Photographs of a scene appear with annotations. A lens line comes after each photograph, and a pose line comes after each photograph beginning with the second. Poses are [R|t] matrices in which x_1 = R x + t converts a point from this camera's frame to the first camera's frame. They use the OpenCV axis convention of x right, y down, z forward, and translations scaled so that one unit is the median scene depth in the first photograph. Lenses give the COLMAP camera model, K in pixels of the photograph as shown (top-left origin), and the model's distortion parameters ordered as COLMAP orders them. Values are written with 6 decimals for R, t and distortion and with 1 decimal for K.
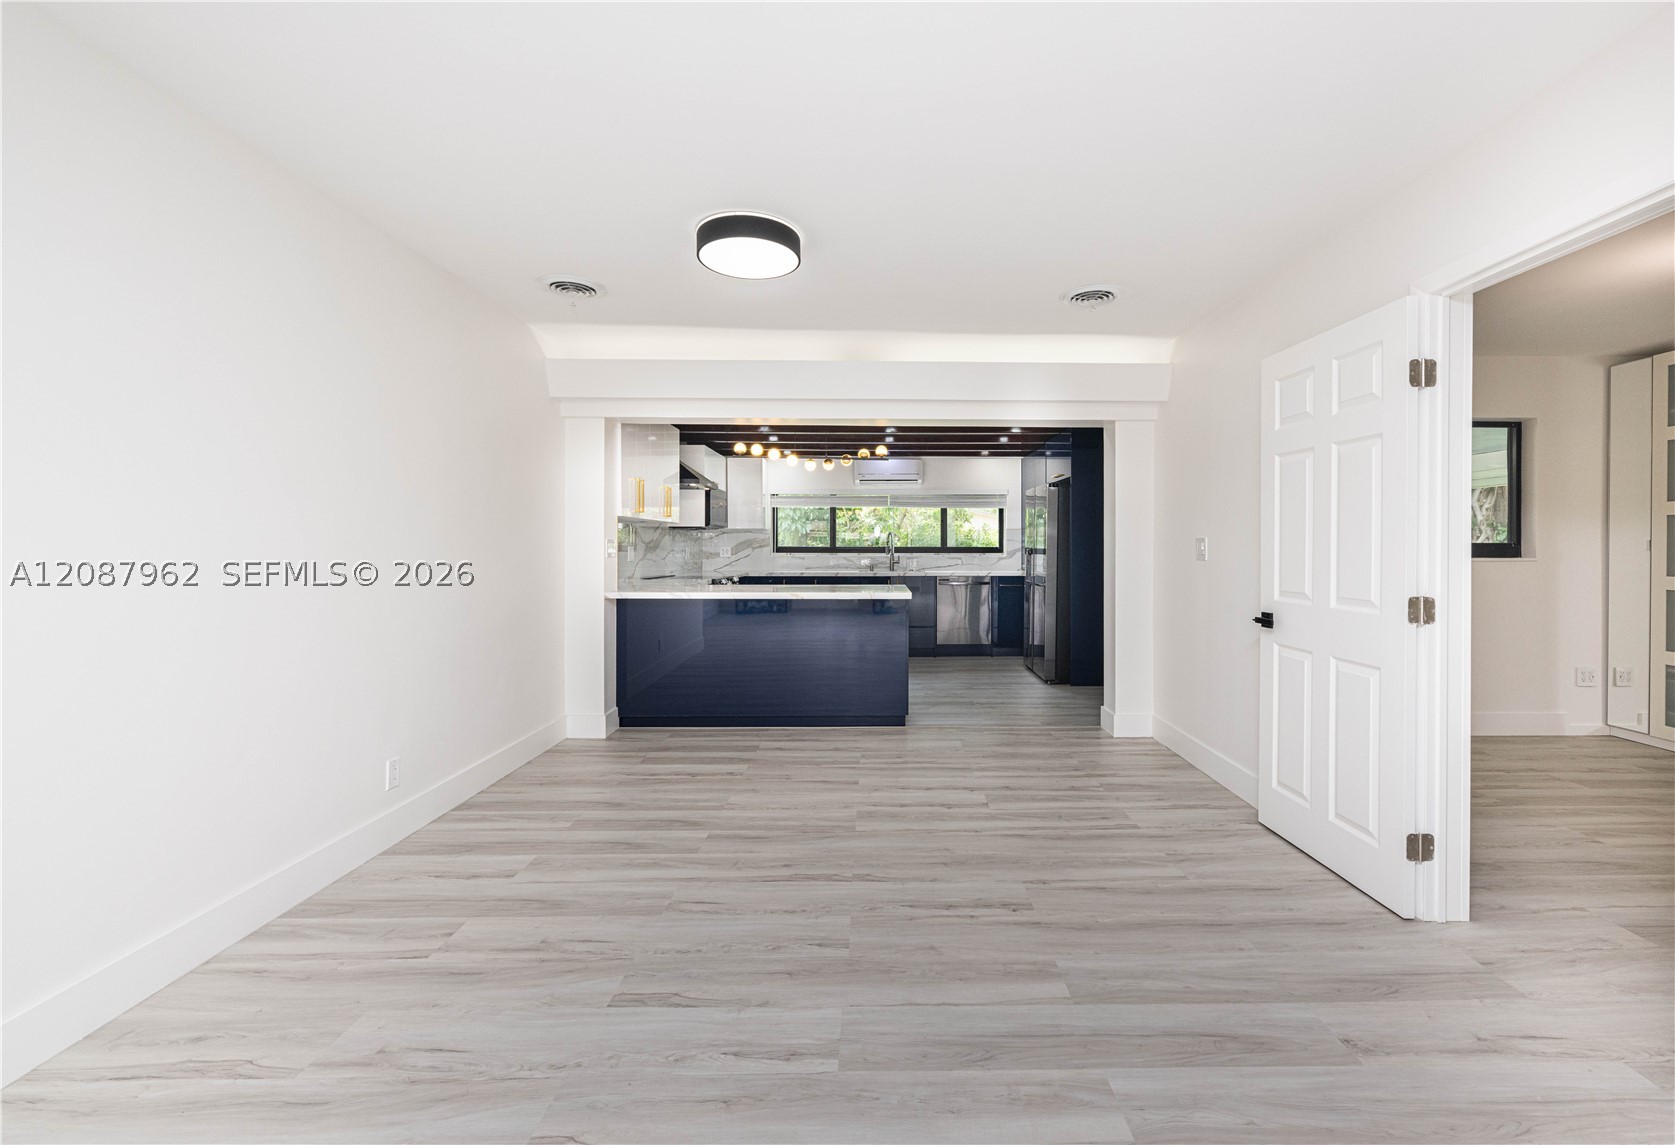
lens RADIAL K [[702.3, 0, 894.0], [0, 702.3, 545.7], [0, 0, 1]] dist [-0.004014, 0.000235]
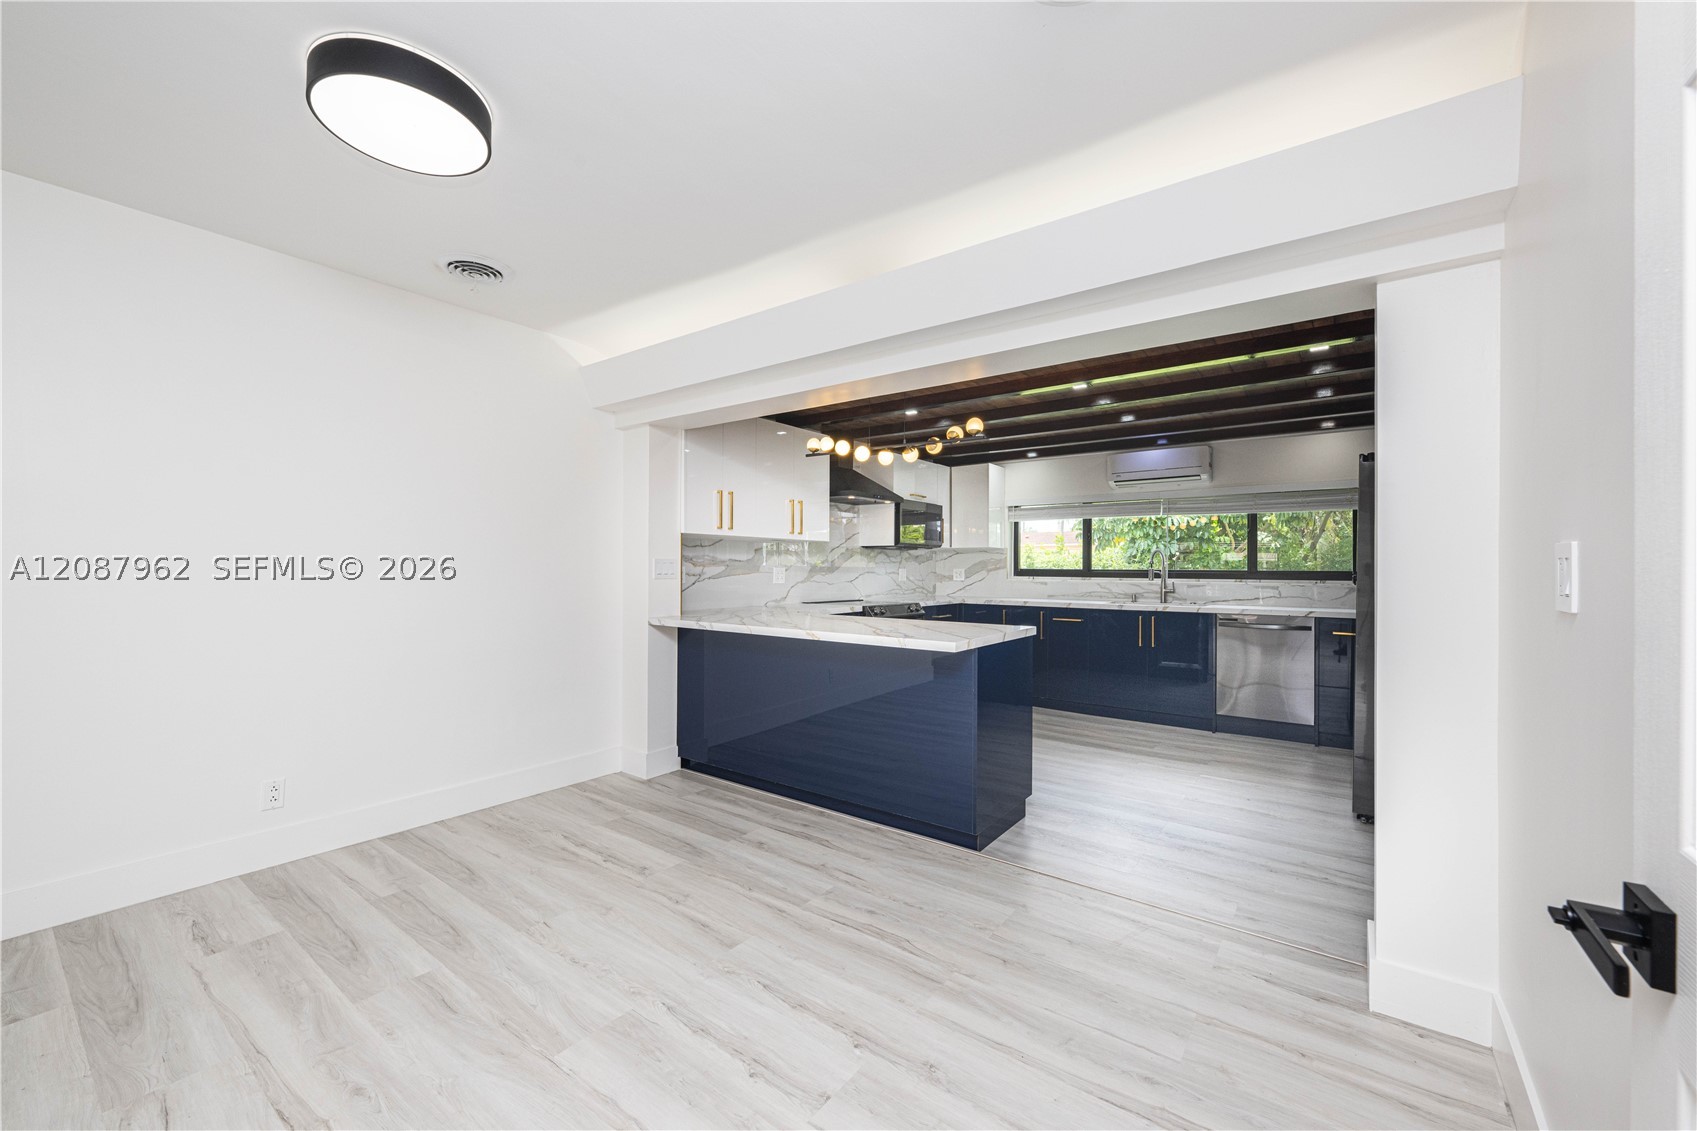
lens RADIAL K [[670.8, 0, 841.9], [0, 670.8, 566.0], [0, 0, 1]] dist [-0.000632, -0.000118]
pose [[0.783242, 0.000331, -0.621717, 0.229856], [-0.003106, 0.999989, -0.003380, 0.001380], [0.621710, 0.004579, 0.783234, 0.345730]]
